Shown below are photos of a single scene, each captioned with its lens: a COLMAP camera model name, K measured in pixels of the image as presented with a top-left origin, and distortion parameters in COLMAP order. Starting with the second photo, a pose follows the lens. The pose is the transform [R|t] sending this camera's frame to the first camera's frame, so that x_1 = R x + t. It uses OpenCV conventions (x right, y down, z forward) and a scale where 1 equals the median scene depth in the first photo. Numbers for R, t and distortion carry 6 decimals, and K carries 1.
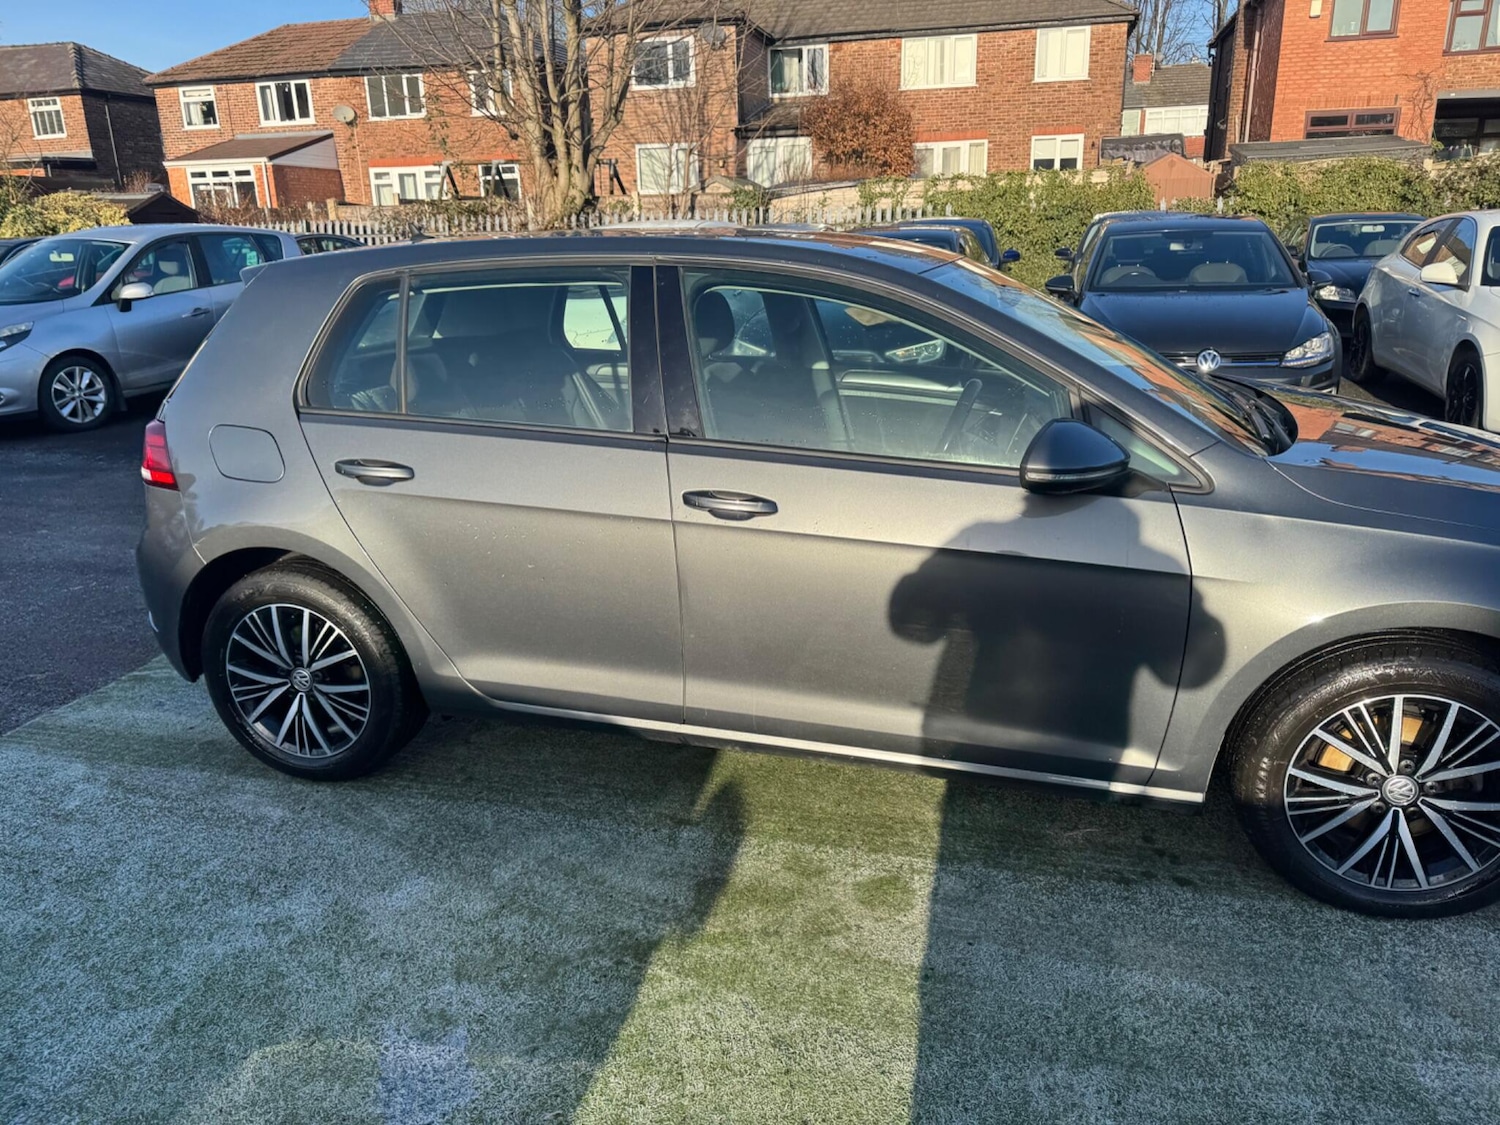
lens RADIAL K [[1083.1, 0, 750.0], [0, 1083.1, 562.5], [0, 0, 1]] dist [0.025495, -0.021662]
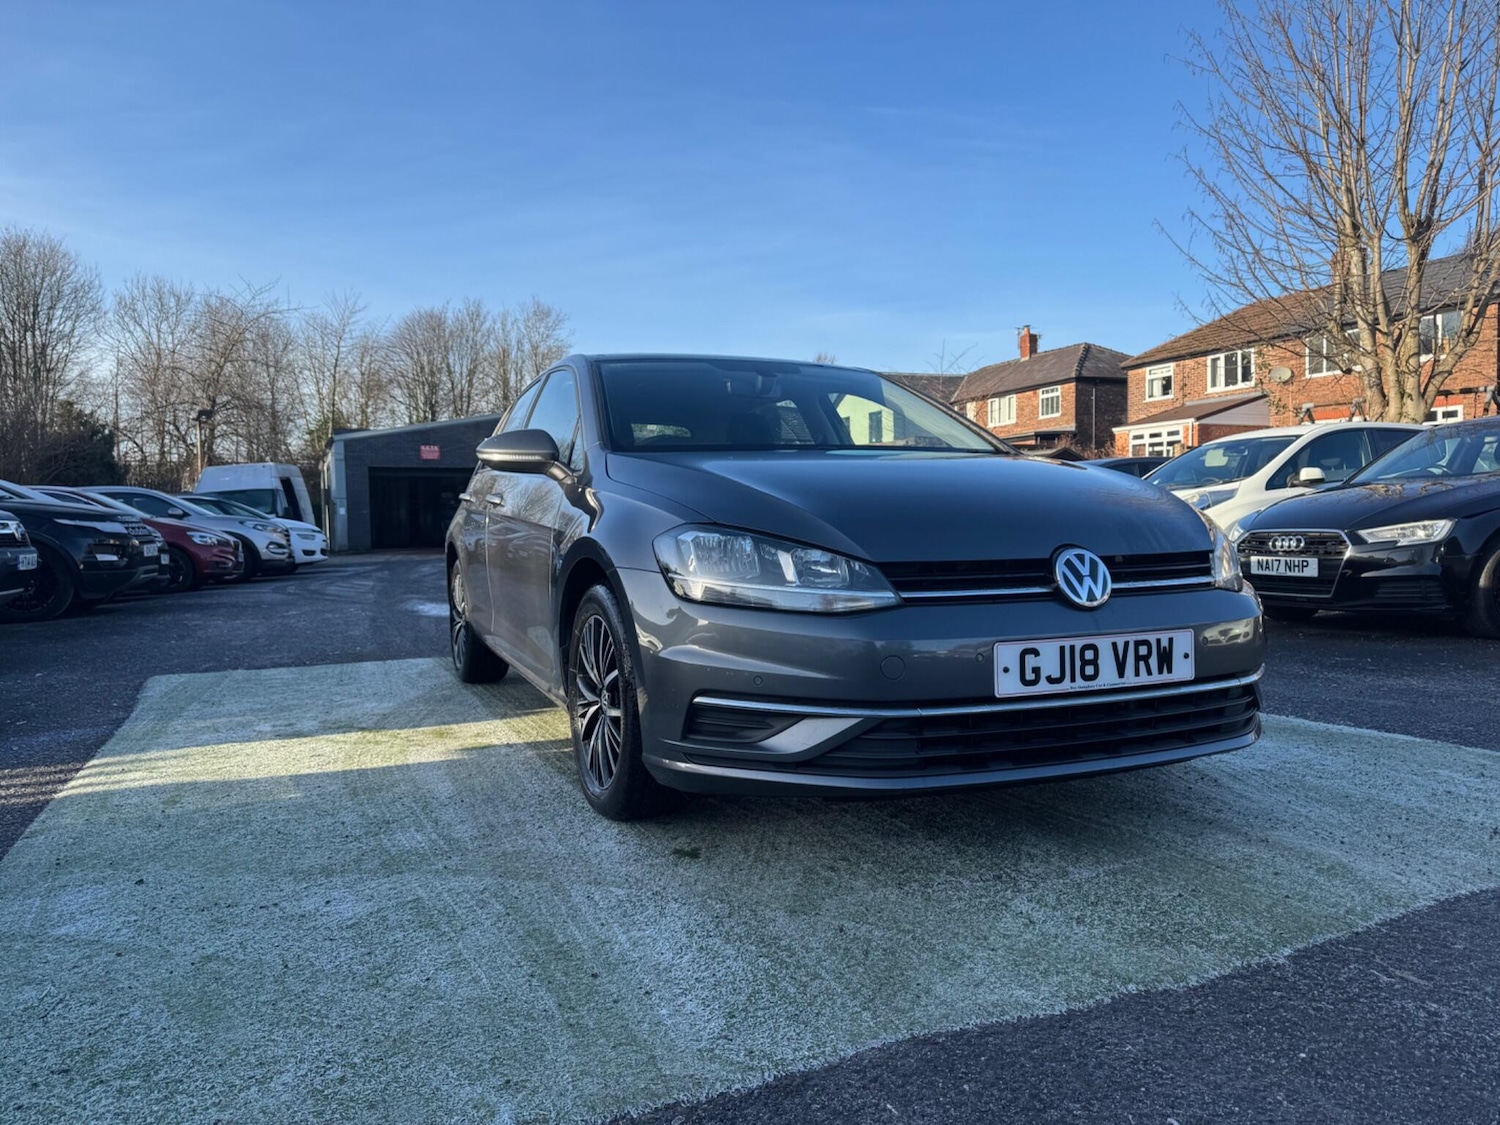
lens RADIAL K [[1082.2, 0, 743.3], [0, 1082.2, 569.4], [0, 0, 1]] dist [0.023827, -0.017824]
pose [[0.624588, 0.042216, -0.779813, 0.223542], [-0.221596, 0.967077, -0.125132, 0.024172], [0.748856, 0.250960, 0.613379, 0.038688]]
